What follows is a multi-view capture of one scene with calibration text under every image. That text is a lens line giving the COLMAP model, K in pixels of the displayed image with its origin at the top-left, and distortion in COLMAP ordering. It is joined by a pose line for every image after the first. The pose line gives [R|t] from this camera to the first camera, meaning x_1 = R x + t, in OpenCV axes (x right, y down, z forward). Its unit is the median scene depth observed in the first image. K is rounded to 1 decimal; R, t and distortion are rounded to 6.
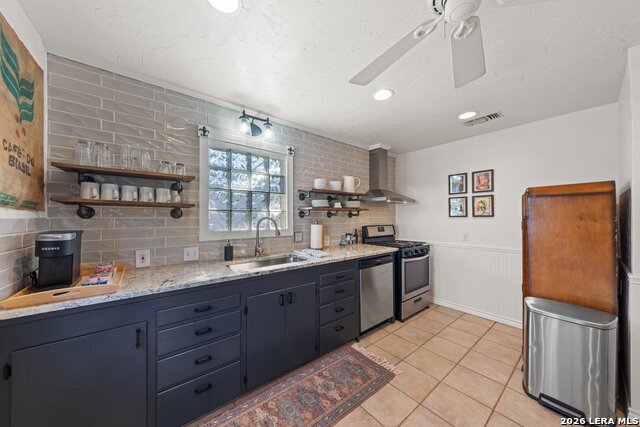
lens RADIAL K [[220.6, 0, 320.0], [0, 220.6, 213.5], [0, 0, 1]] dist [-0.000239, 0.000003]
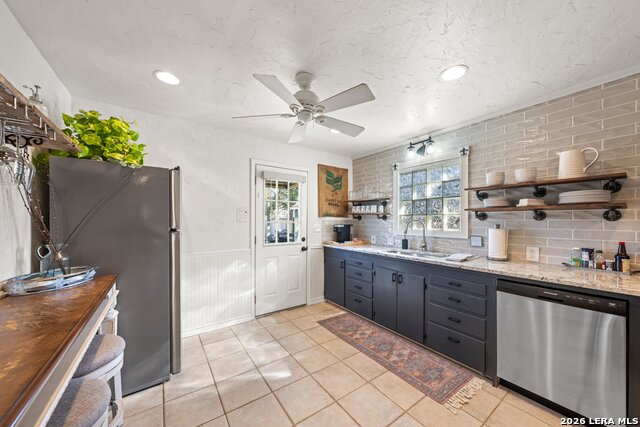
lens RADIAL K [[228.3, 0, 320.6], [0, 228.3, 218.6], [0, 0, 1]] dist [0.000176, 0.000006]
pose [[-0.064216, -0.014752, -0.997827, 1.093207], [0.004168, 0.999878, -0.015051, 0.029710], [0.997927, -0.005125, -0.064146, 0.519131]]
